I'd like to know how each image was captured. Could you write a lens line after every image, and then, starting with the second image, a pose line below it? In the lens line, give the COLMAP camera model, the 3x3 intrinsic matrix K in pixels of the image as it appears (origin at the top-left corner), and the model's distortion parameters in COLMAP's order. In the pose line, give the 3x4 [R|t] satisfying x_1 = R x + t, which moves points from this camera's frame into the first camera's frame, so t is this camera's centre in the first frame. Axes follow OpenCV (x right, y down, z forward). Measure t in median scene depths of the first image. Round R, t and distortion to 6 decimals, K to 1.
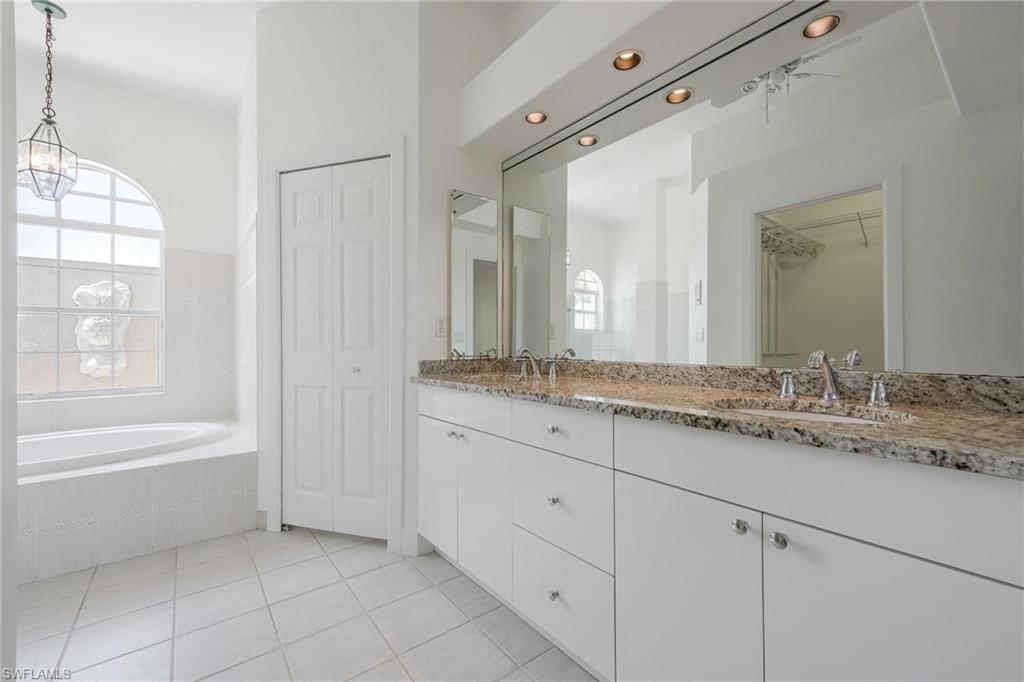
lens RADIAL K [[420.2, 0, 515.3], [0, 420.2, 342.3], [0, 0, 1]] dist [0.004584, -0.000203]
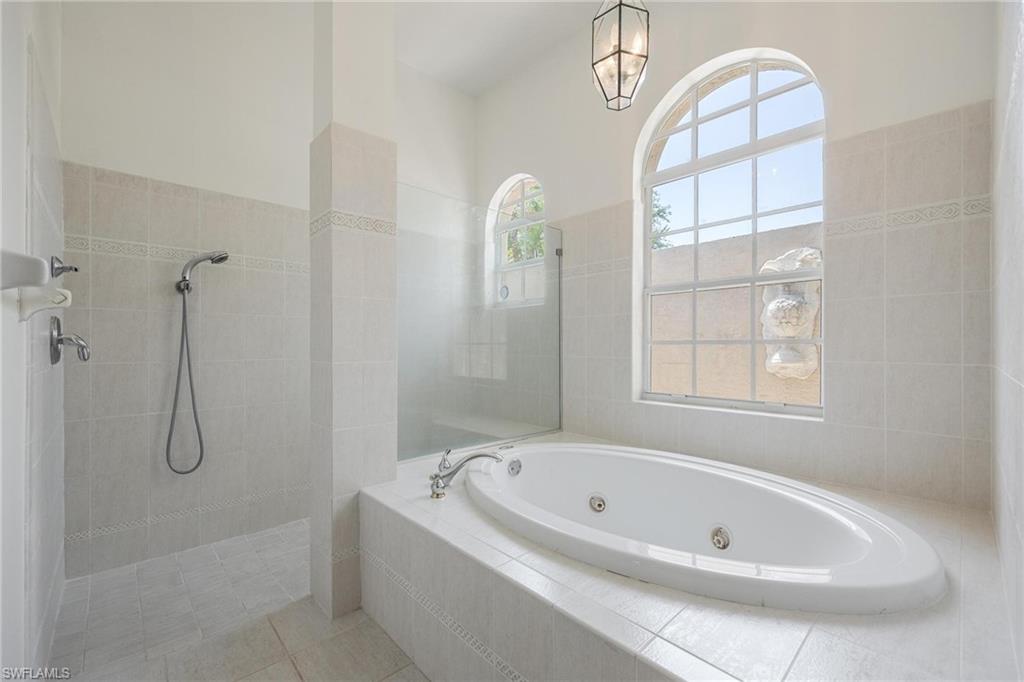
lens RADIAL K [[420.2, 0, 515.1], [0, 420.2, 342.0], [0, 0, 1]] dist [0.004584, -0.000203]
pose [[0.080686, -0.002225, -0.996737, -0.277312], [0.003024, 0.999993, -0.001987, 0.017858], [0.996735, -0.002854, 0.080692, 0.465934]]
